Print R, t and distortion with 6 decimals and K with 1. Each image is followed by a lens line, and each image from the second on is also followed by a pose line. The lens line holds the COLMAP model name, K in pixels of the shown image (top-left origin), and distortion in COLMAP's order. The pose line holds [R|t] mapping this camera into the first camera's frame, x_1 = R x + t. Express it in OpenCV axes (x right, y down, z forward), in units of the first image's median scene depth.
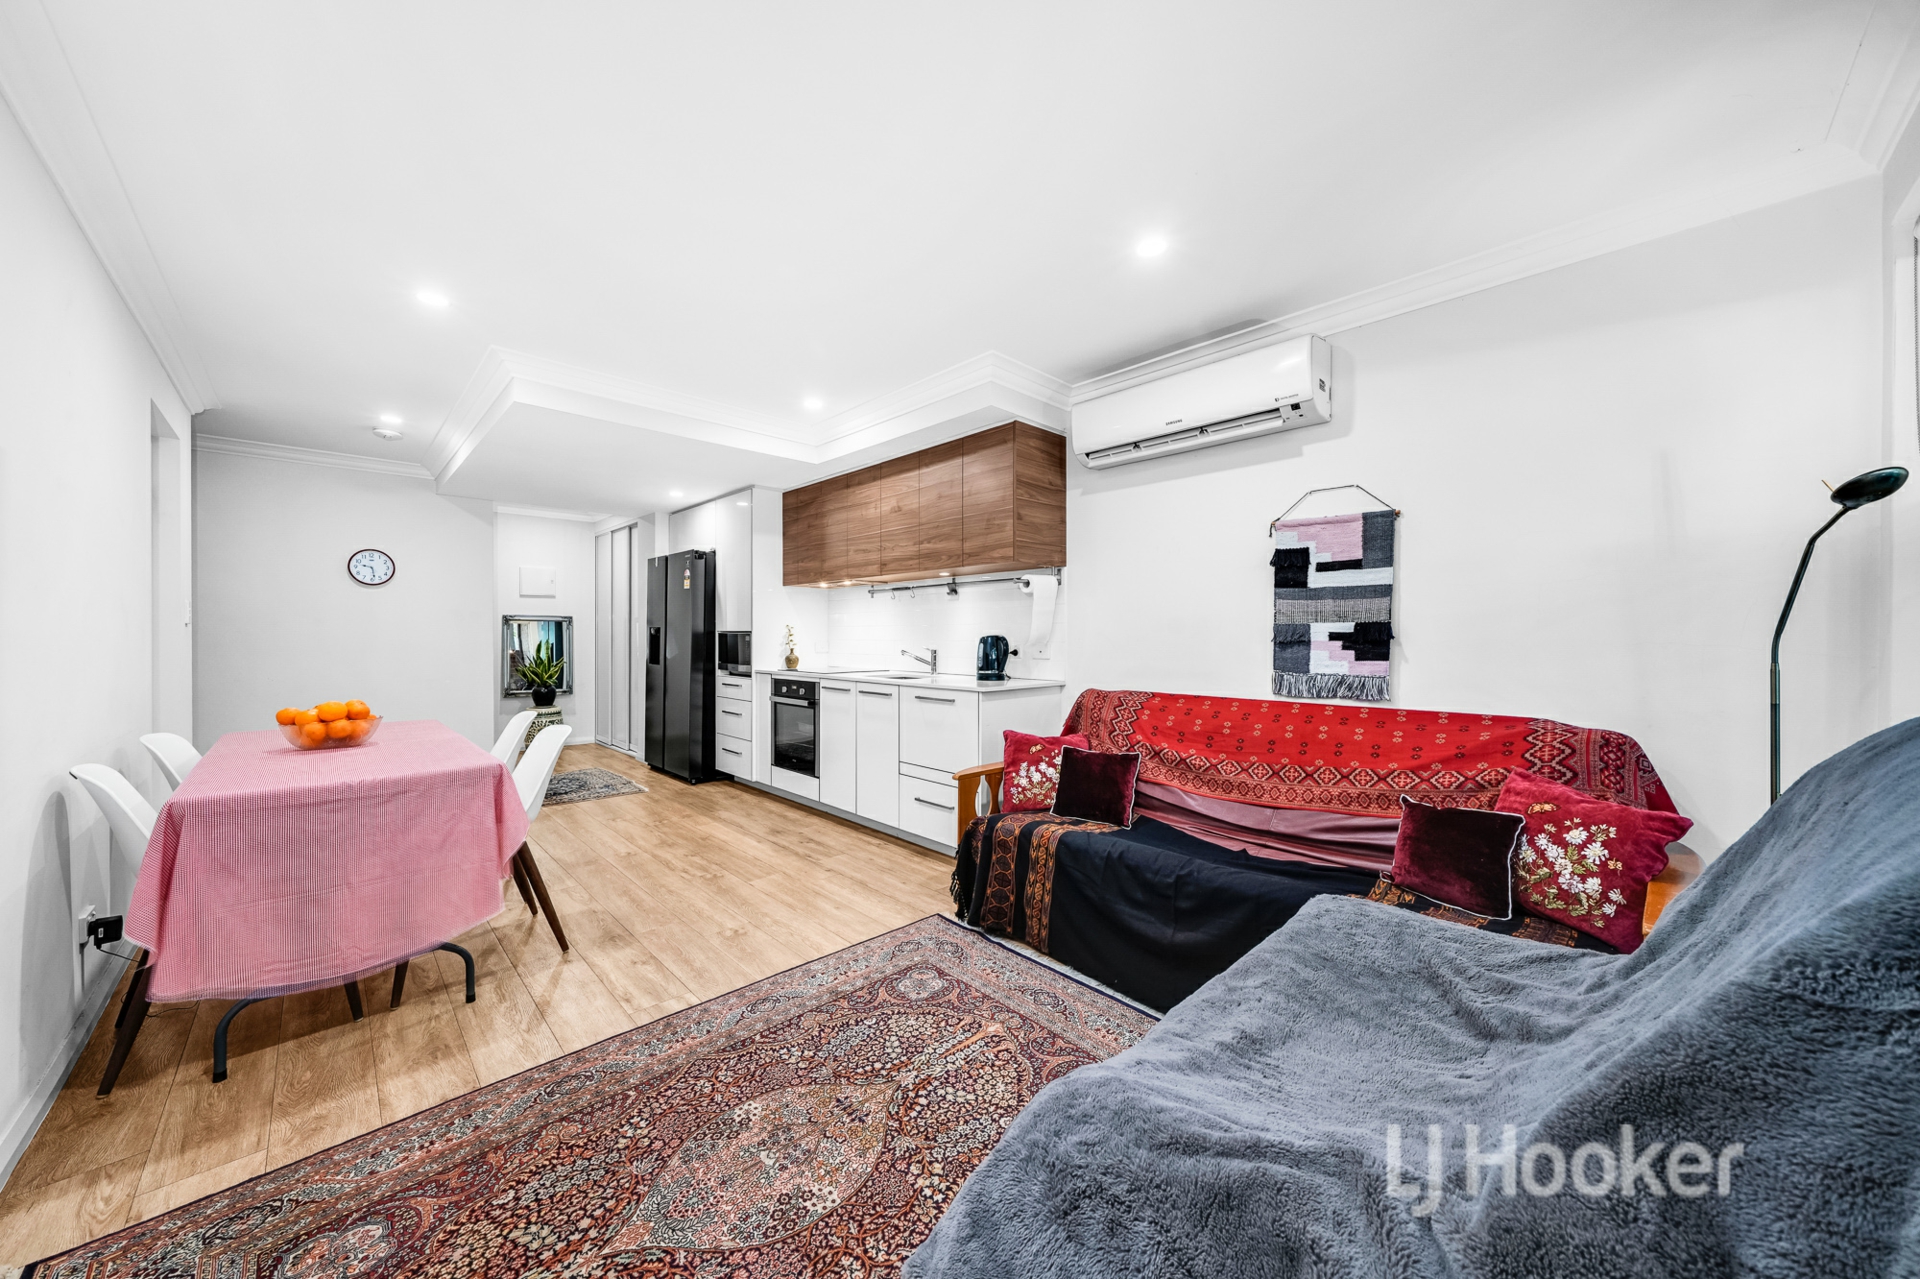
lens RADIAL K [[664.6, 0, 941.8], [0, 664.6, 638.1], [0, 0, 1]] dist [-0.000746, 0.000077]
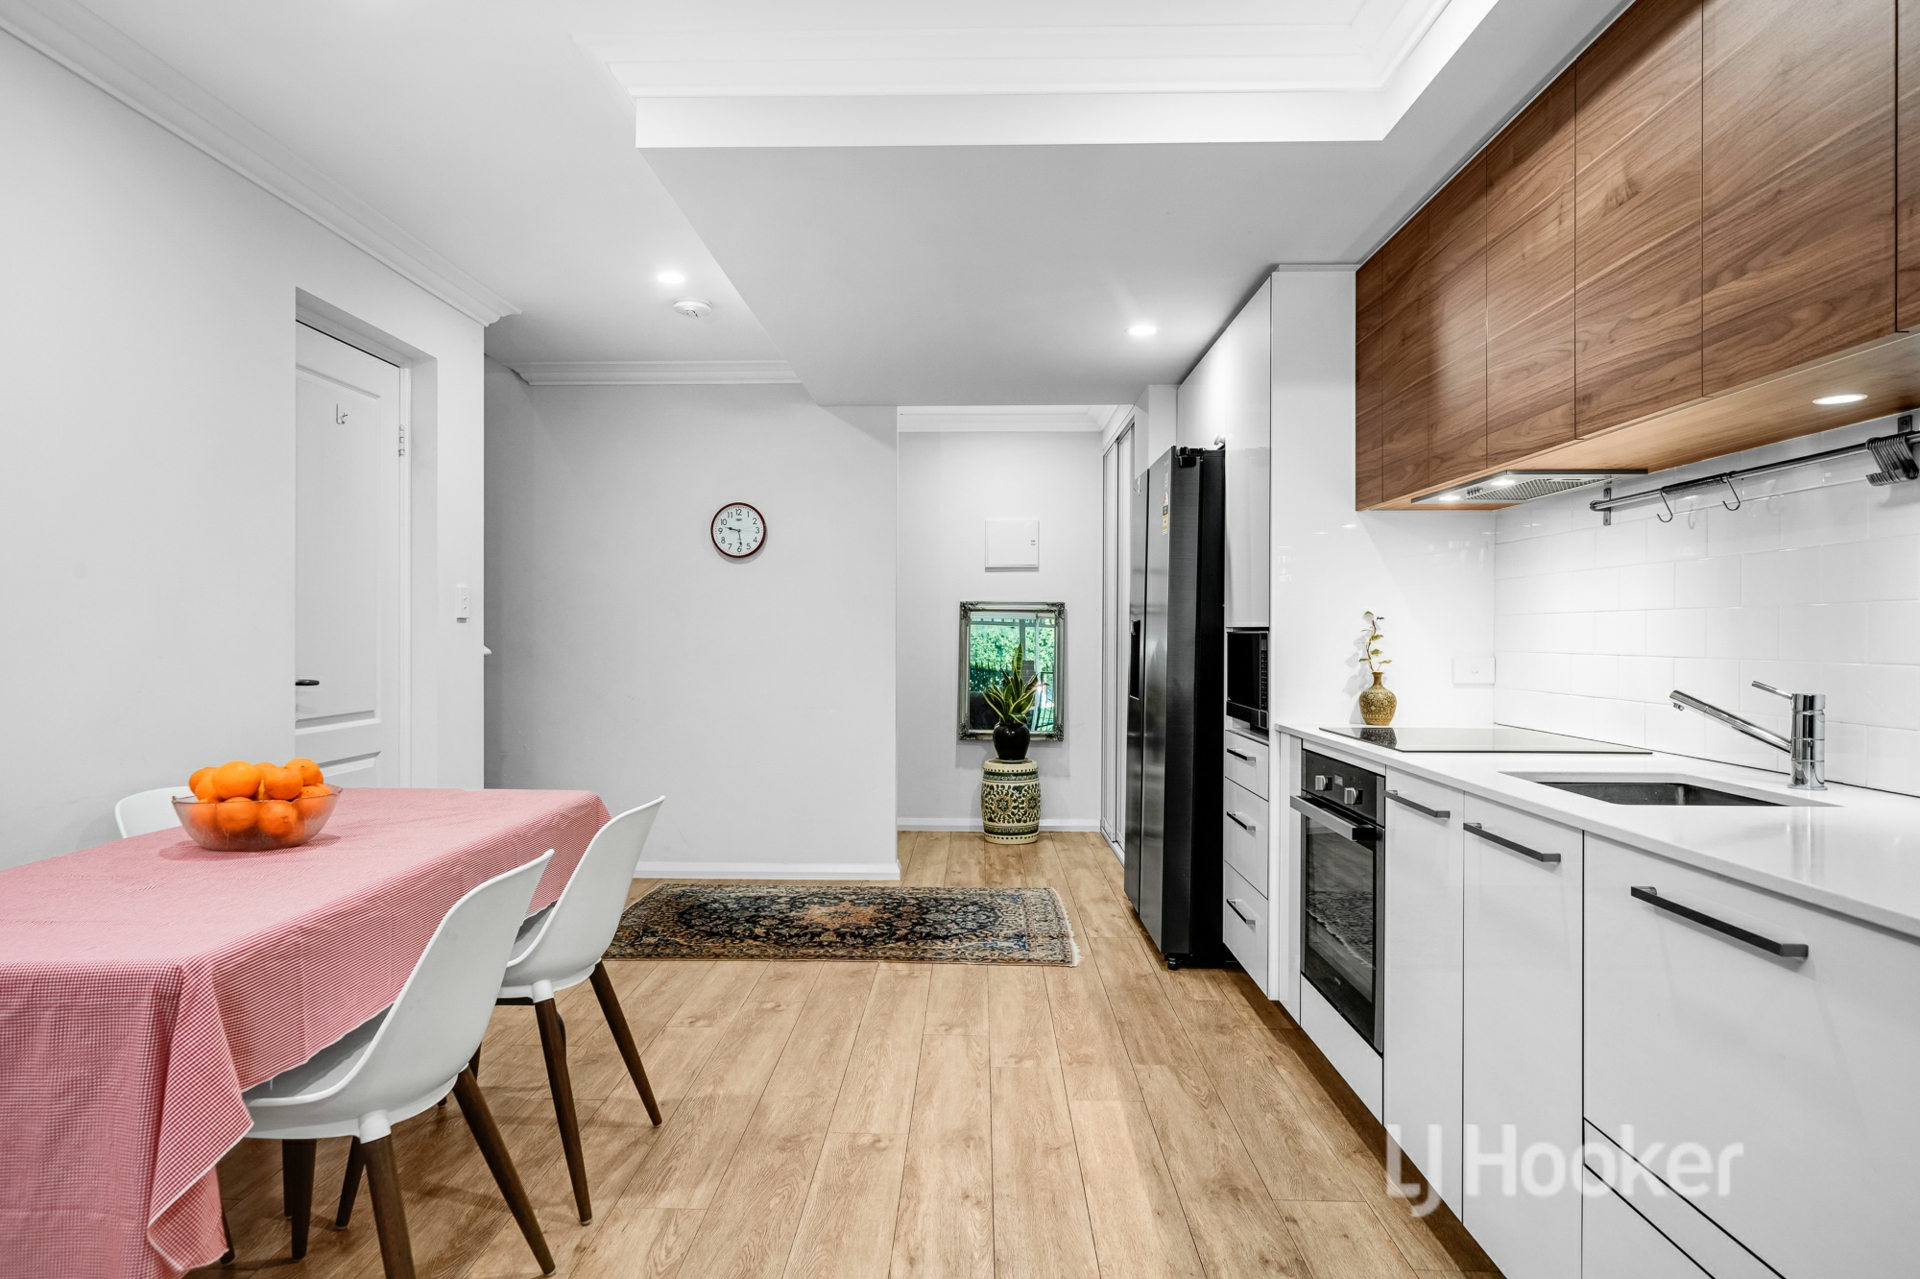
lens RADIAL K [[1111.9, 0, 943.3], [0, 1111.9, 639.4], [0, 0, 1]] dist [0.007634, -0.000645]
pose [[0.706561, 0.004612, -0.707637, 0.065493], [-0.005103, 0.999986, 0.001422, -0.003988], [0.707633, 0.002606, 0.706575, 0.471376]]
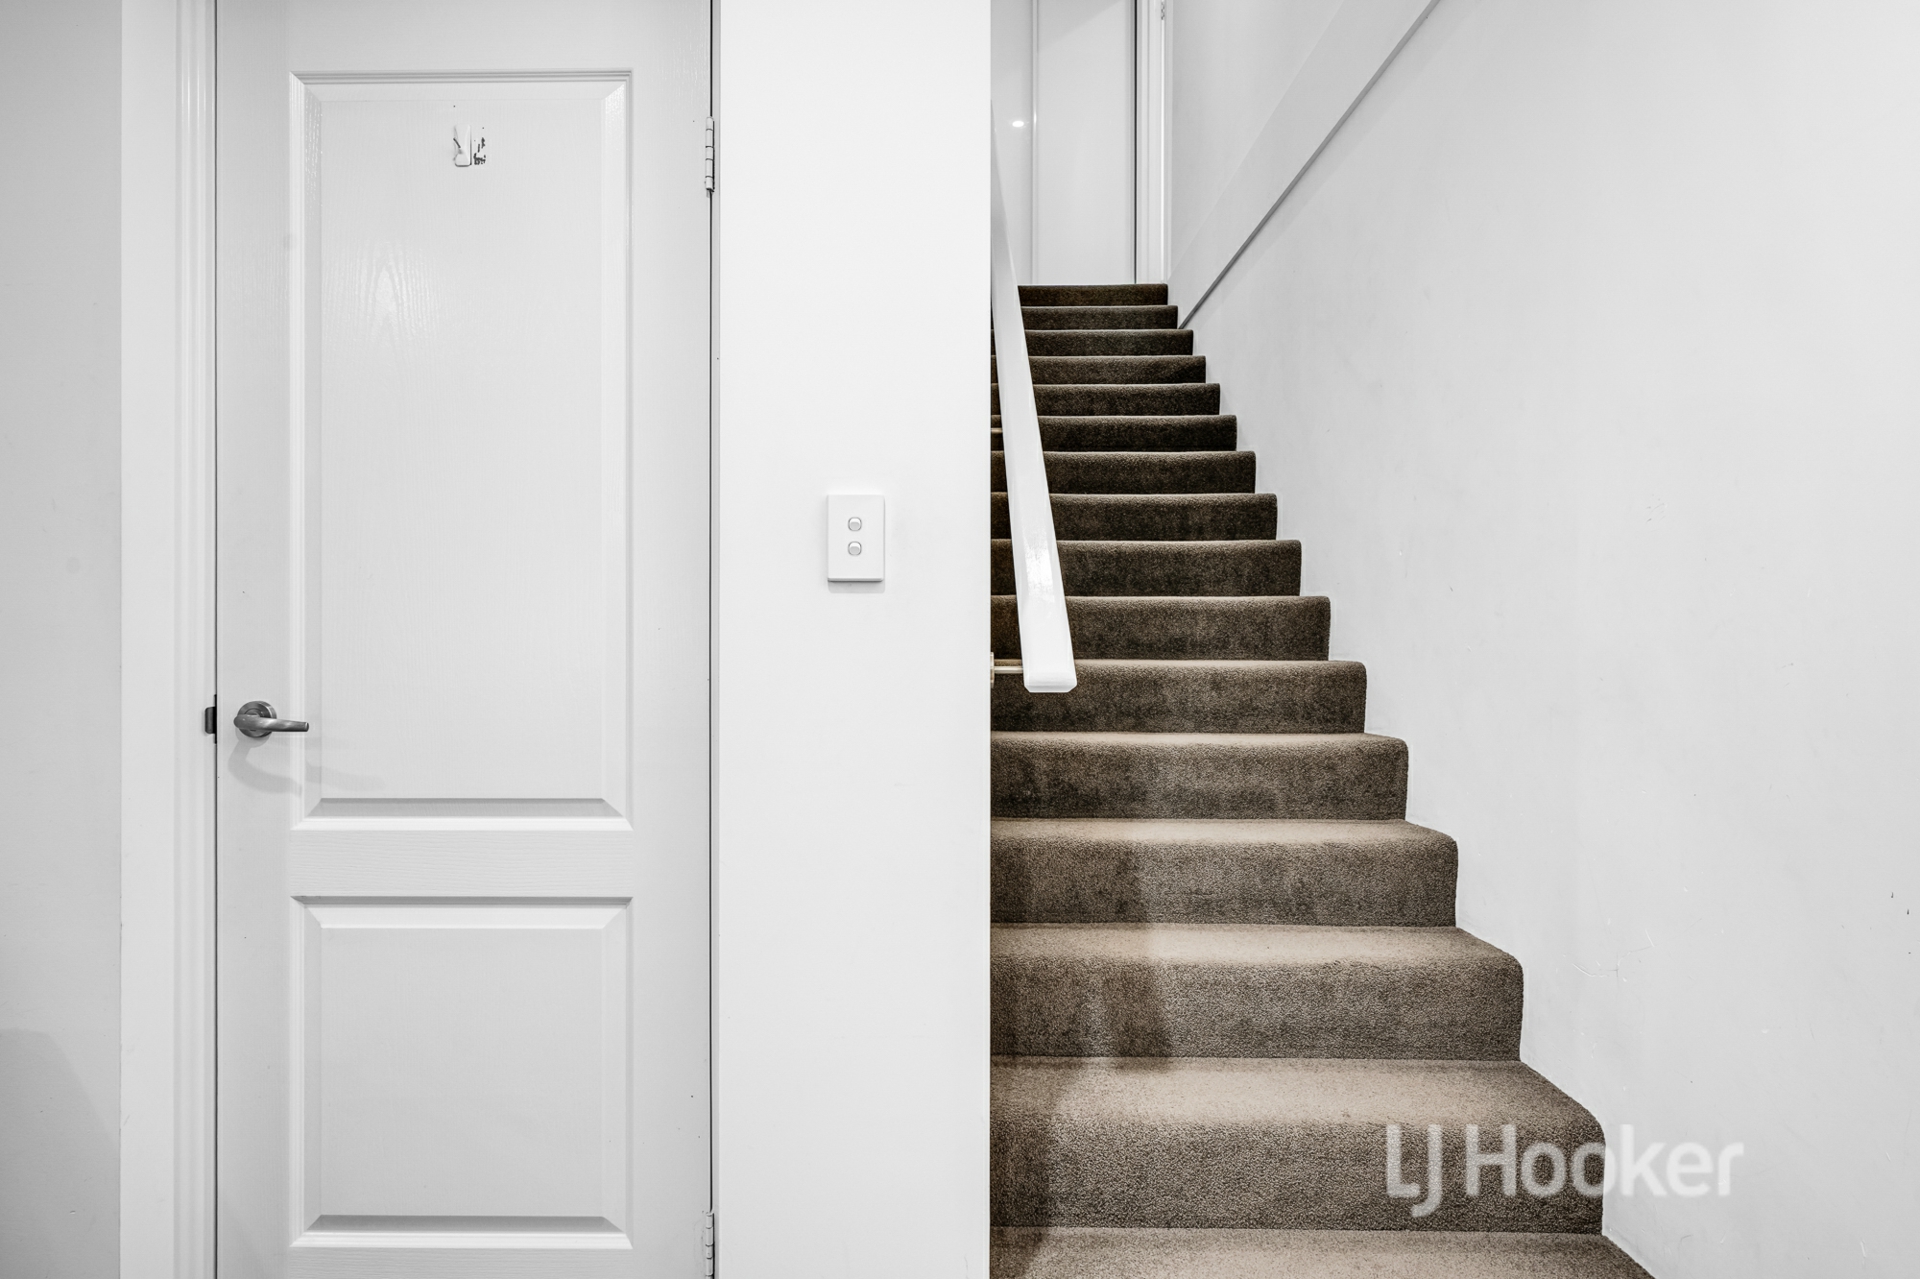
lens RADIAL K [[1109.6, 0, 961.1], [0, 1109.6, 613.8], [0, 0, 1]] dist [-0.001146, -0.000498]
pose [[-0.690806, -0.000470, -0.723040, -0.768462], [-0.002163, 0.999997, 0.001417, -0.009429], [0.723037, 0.002542, -0.690805, 1.201126]]
